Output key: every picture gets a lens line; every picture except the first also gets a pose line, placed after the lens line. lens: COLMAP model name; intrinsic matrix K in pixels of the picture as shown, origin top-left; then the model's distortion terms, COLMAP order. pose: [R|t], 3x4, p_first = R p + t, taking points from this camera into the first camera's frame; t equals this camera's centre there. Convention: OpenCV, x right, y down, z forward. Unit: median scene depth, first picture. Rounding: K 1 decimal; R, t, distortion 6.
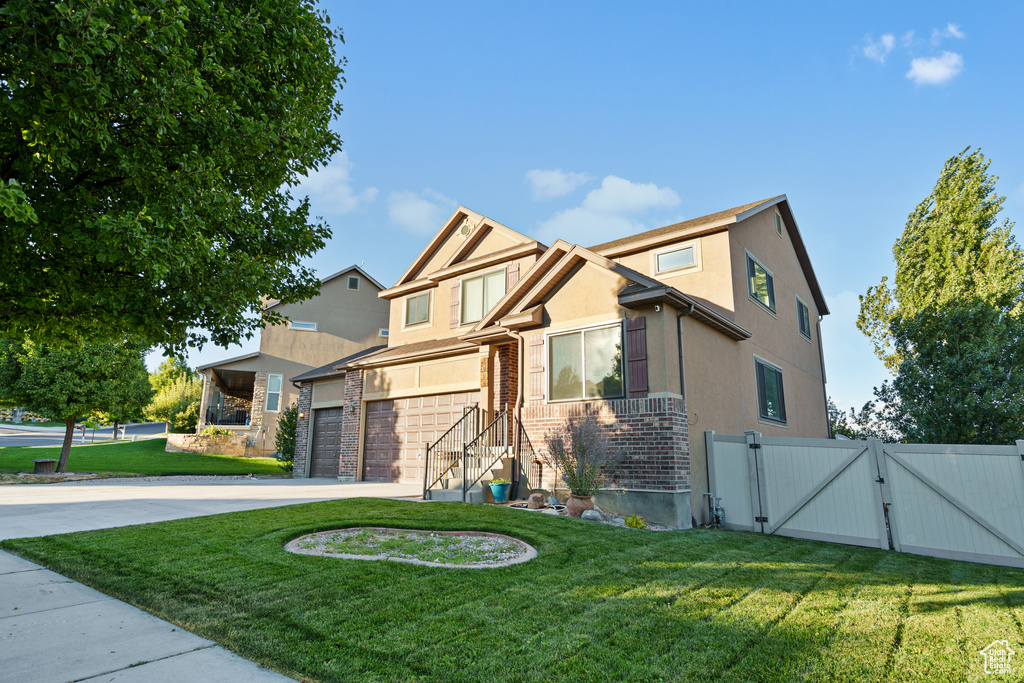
lens RADIAL K [[542.6, 0, 512.0], [0, 542.6, 341.5], [0, 0, 1]] dist [0.000395, 0.000017]
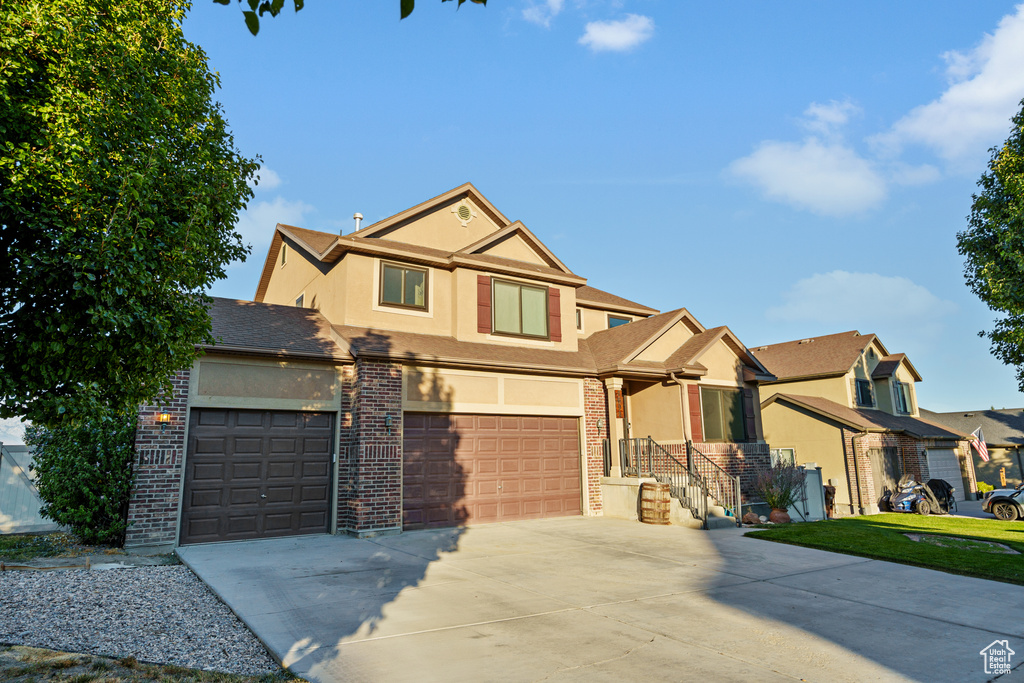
lens RADIAL K [[619.2, 0, 512.0], [0, 619.2, 341.5], [0, 0, 1]] dist [-0.077387, 0.000000]
pose [[0.325941, 0.179958, 0.928104, -0.983120], [-0.182579, 0.975216, -0.124973, 0.098295], [-0.927592, -0.128719, 0.350720, 0.641505]]
